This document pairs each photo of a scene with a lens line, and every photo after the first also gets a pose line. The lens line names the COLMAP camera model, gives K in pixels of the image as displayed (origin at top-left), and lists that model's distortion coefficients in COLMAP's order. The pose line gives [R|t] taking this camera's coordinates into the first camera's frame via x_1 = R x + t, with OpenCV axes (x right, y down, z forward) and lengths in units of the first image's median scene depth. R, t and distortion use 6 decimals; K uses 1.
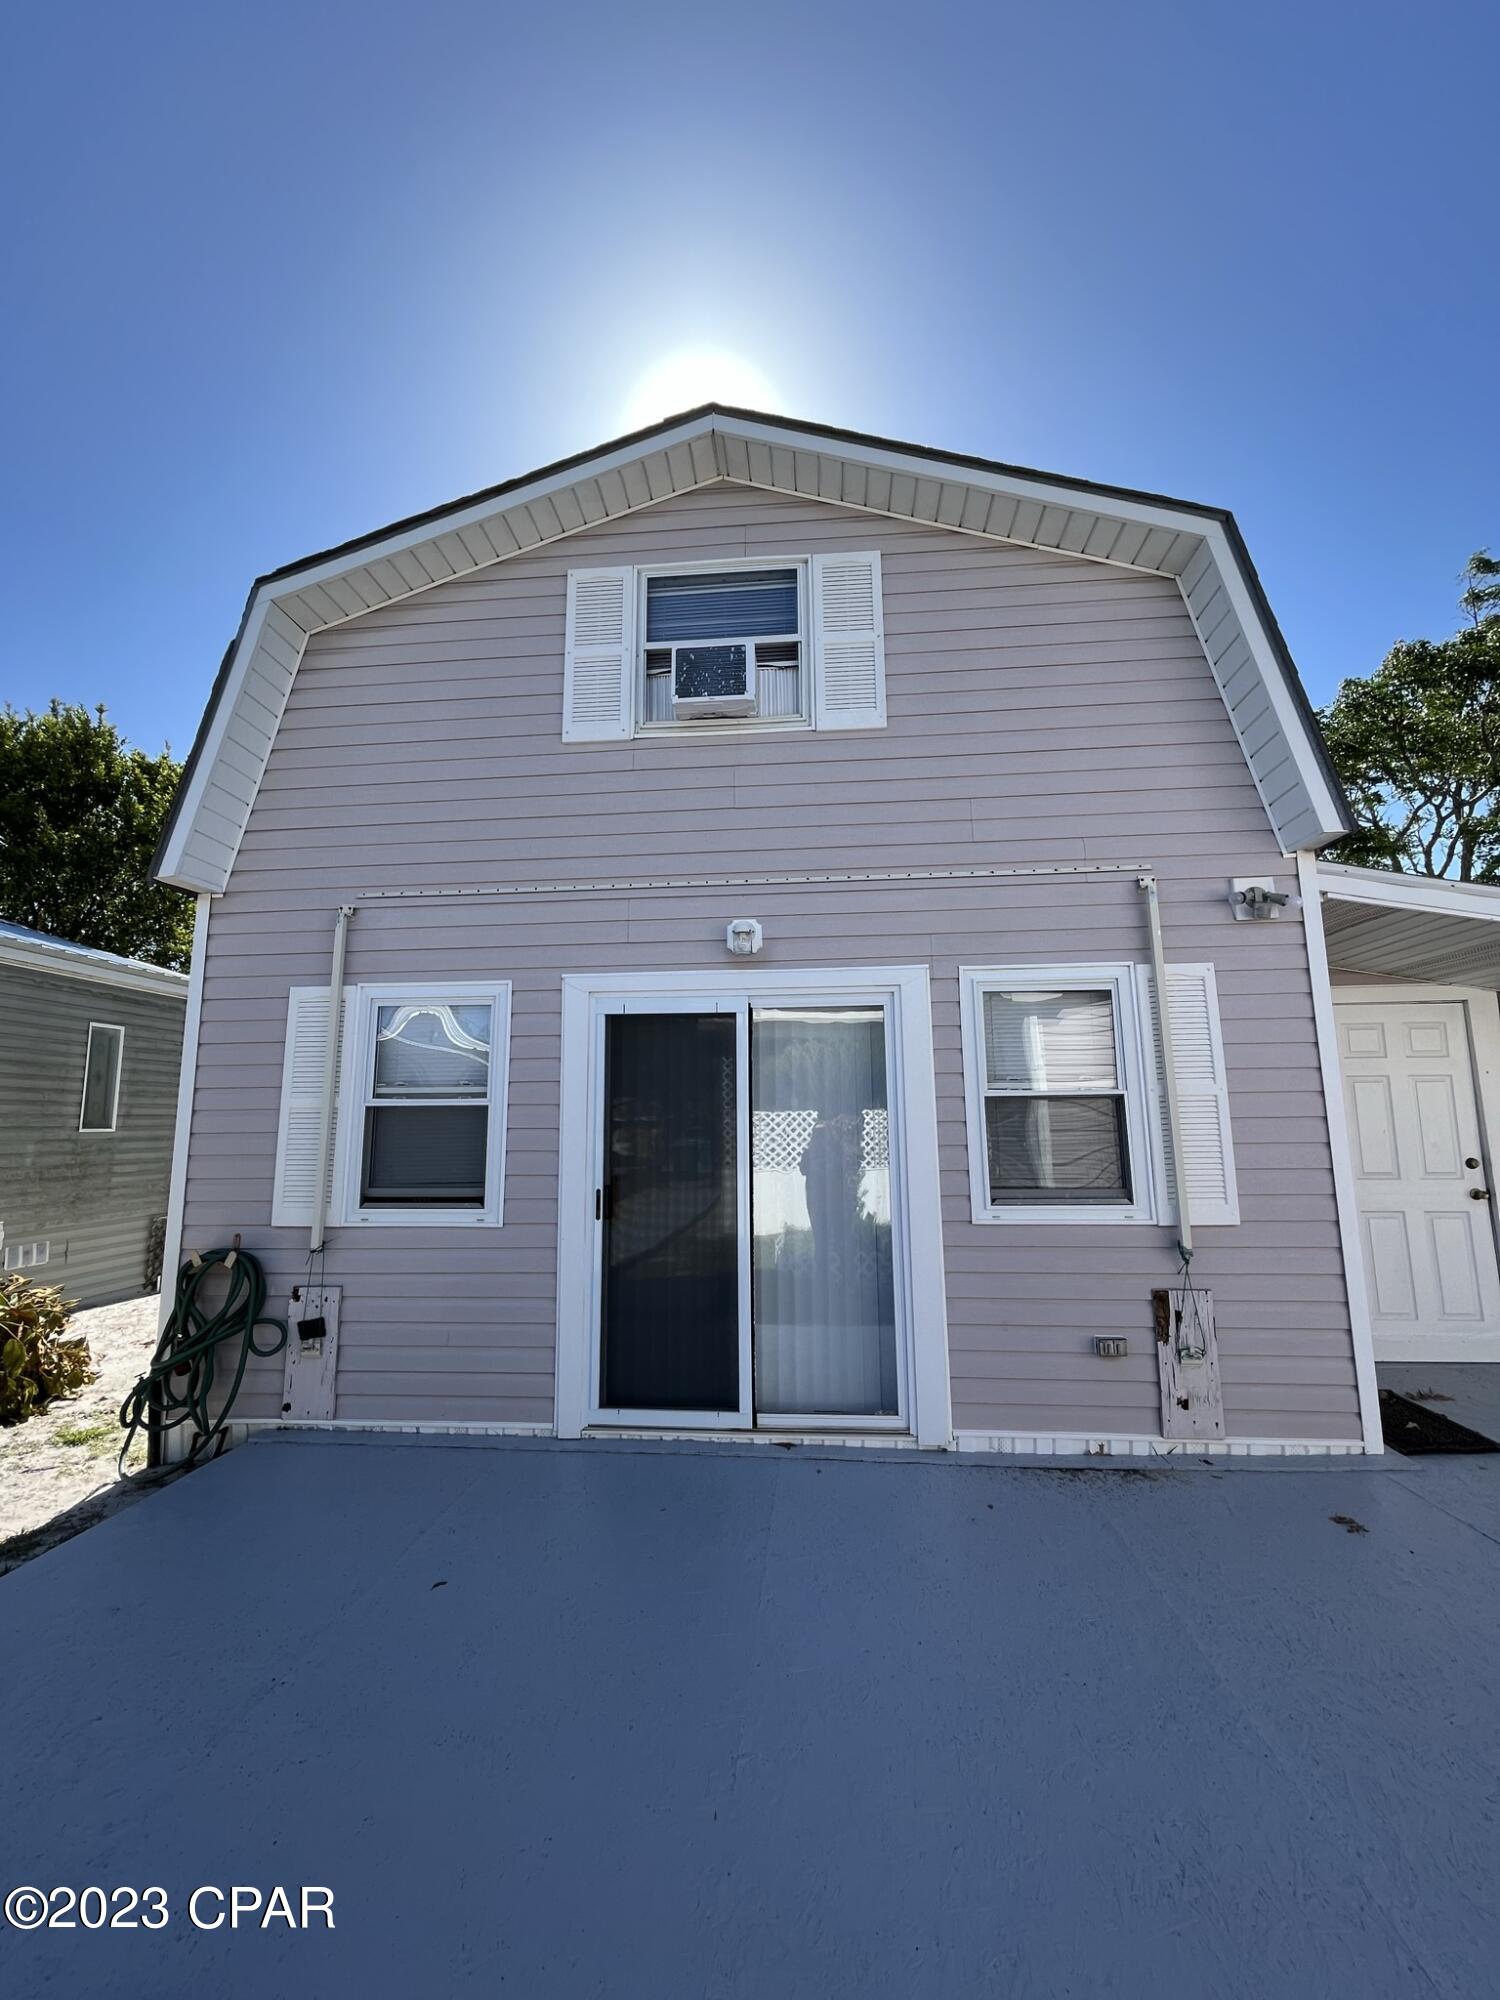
lens RADIAL K [[815.0, 0, 747.4], [0, 815.0, 1004.8], [0, 0, 1]] dist [-0.003500, 0.000351]
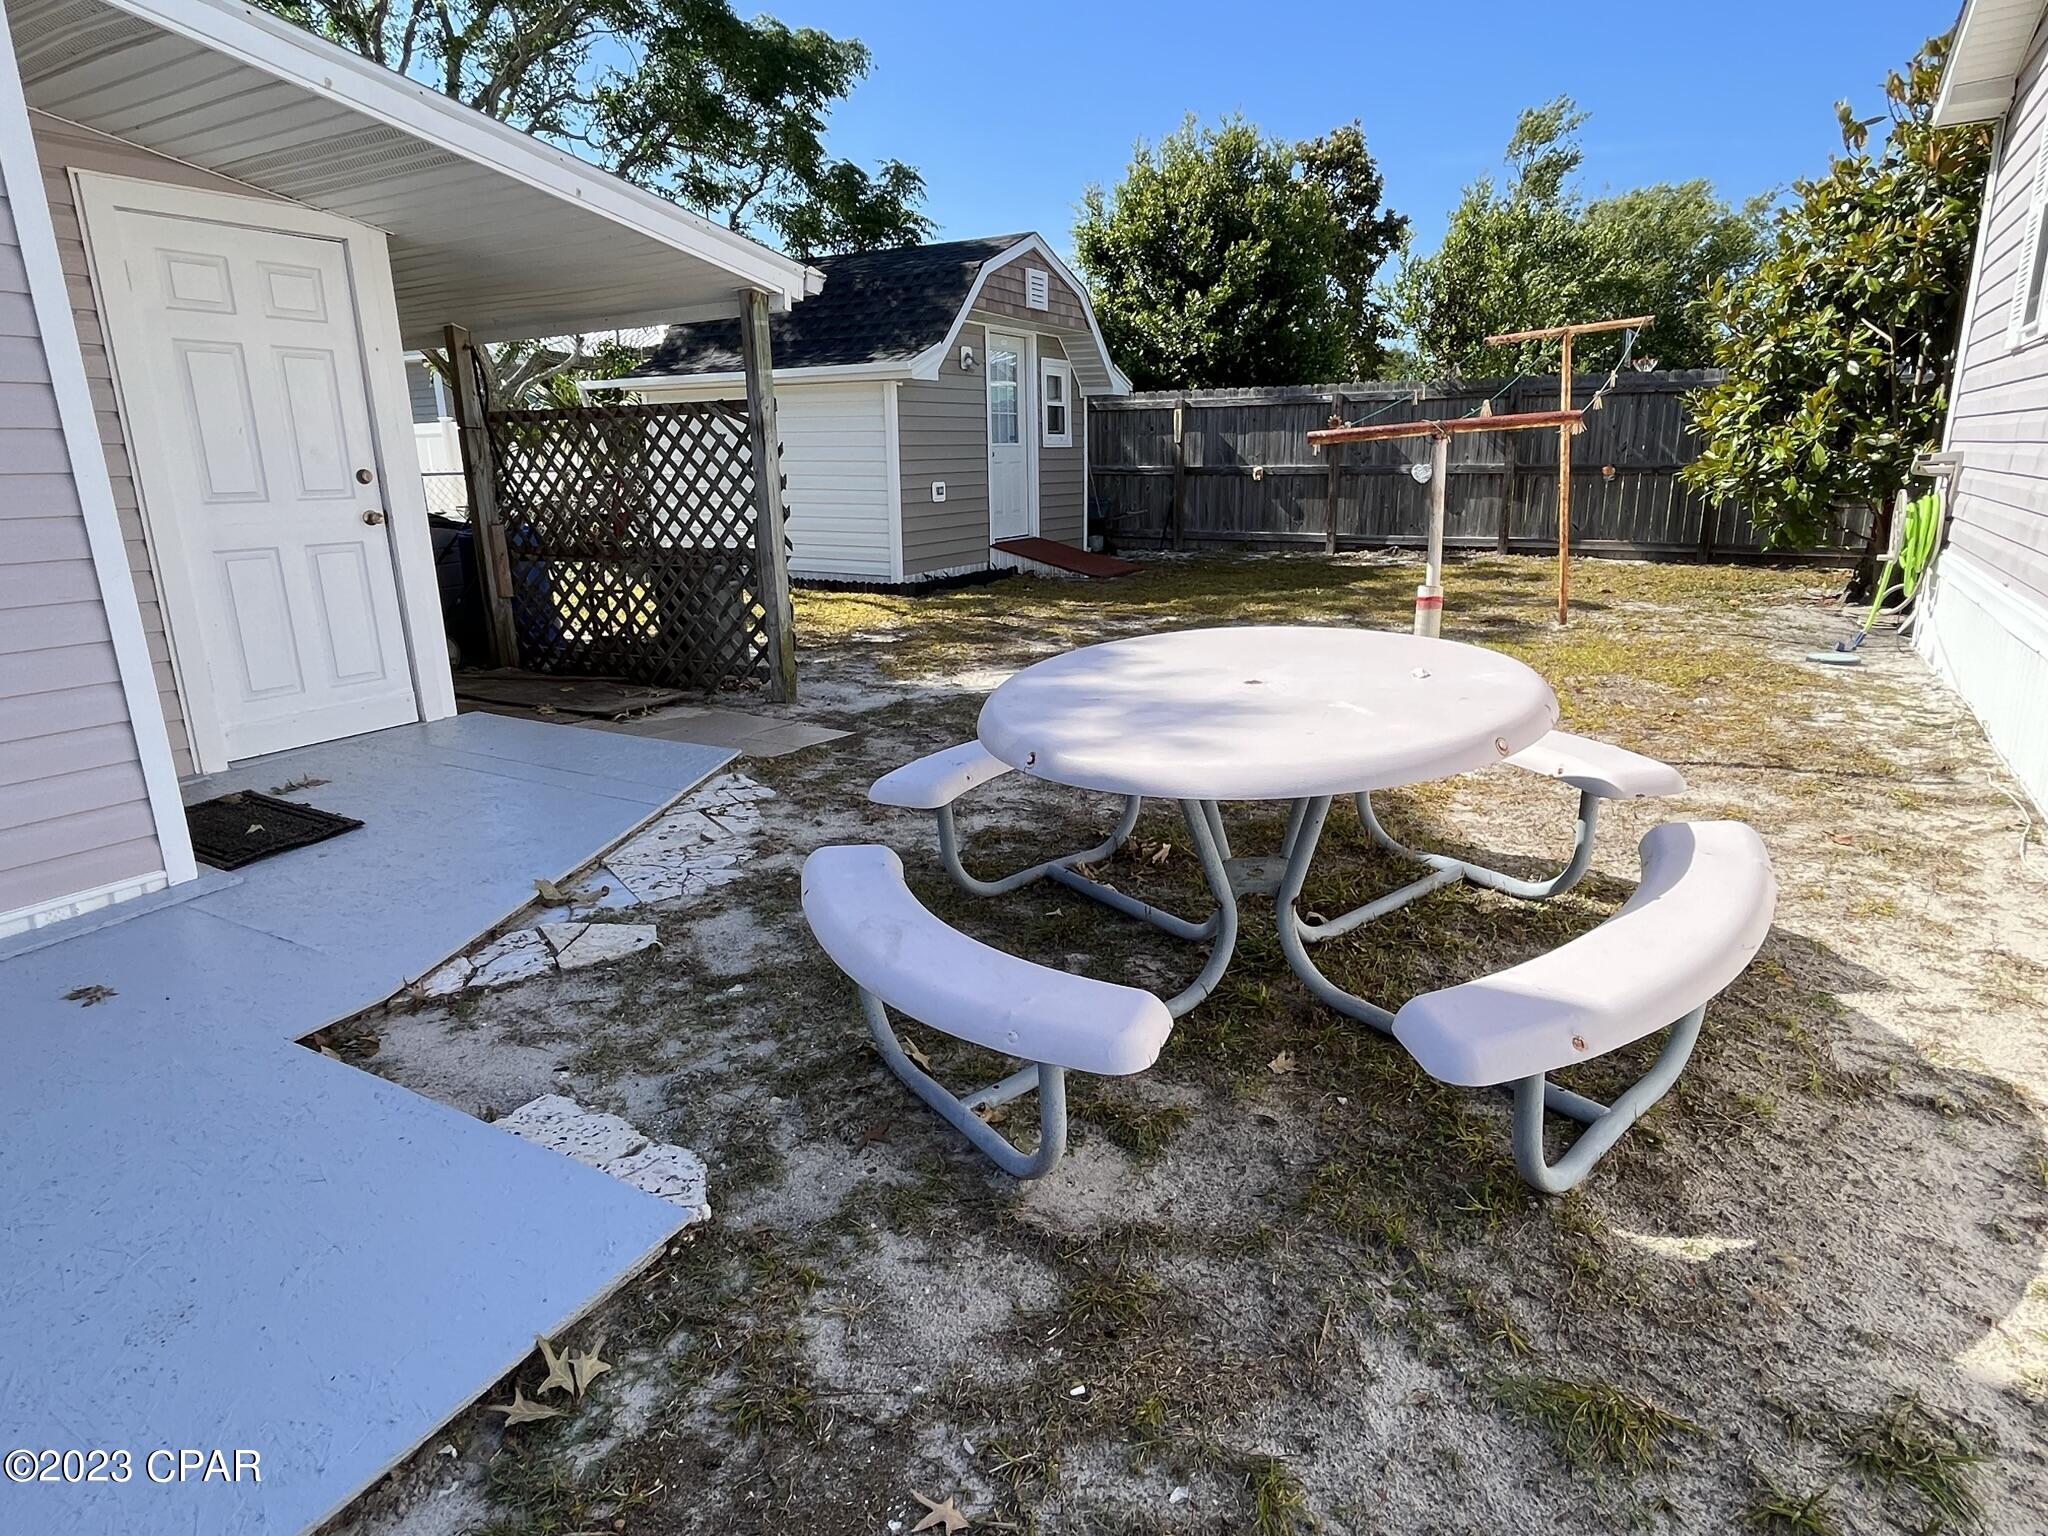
lens RADIAL K [[1167.3, 0, 1027.2], [0, 1167.3, 765.4], [0, 0, 1]] dist [-0.003879, -0.000604]
pose [[0.436011, -0.234384, 0.868883, 0.168790], [-0.121708, 0.941262, 0.314982, 0.034297], [-0.891673, -0.243085, 0.381874, -0.013392]]
